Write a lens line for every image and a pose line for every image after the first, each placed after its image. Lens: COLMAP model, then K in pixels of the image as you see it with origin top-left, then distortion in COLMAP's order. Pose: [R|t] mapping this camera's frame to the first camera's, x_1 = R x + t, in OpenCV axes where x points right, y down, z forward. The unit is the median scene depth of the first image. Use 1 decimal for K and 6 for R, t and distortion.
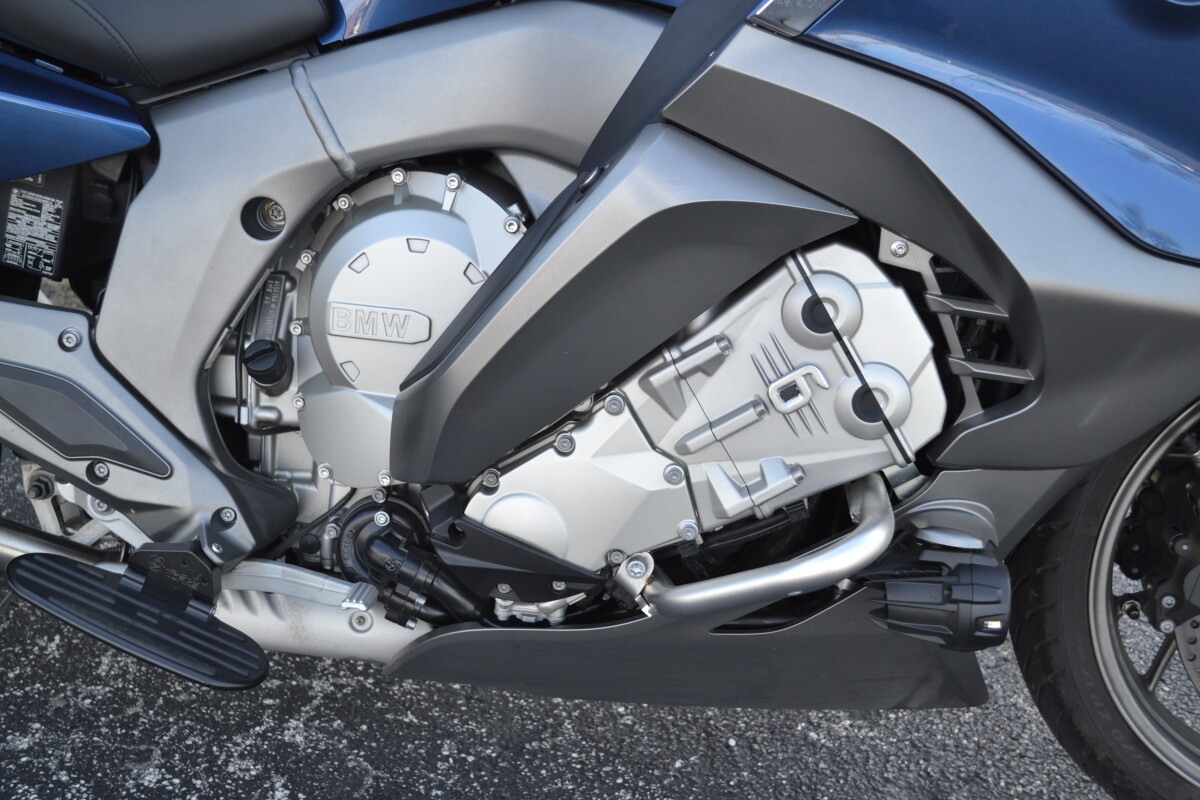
lens RADIAL K [[1549.9, 0, 600.6], [0, 1549.9, 424.7], [0, 0, 1]] dist [-0.036902, -0.004409]
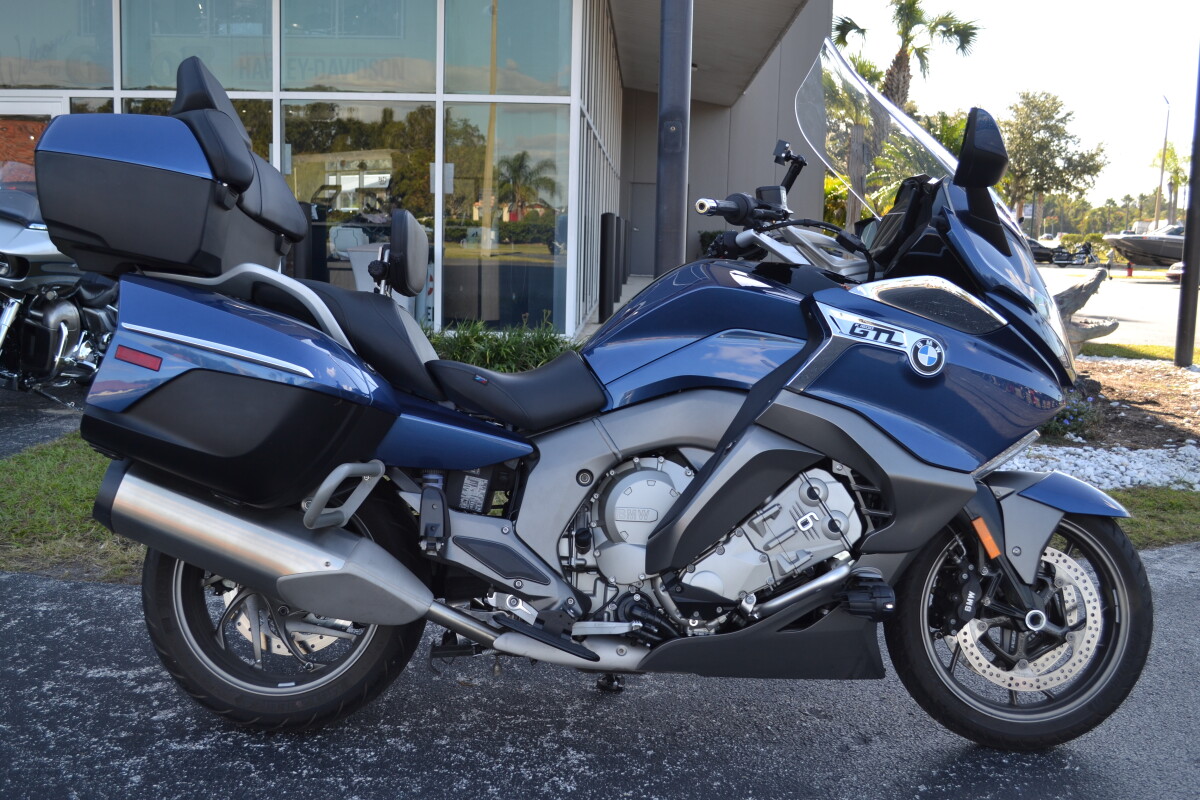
lens RADIAL K [[1223.5, 0, 626.8], [0, 1223.5, 398.2], [0, 0, 1]] dist [-0.054047, 0.001189]
pose [[0.991777, -0.030936, 0.124180, -0.419838], [0.069165, 0.945994, -0.316721, 0.403882], [-0.107675, 0.322705, 0.940355, -0.979746]]
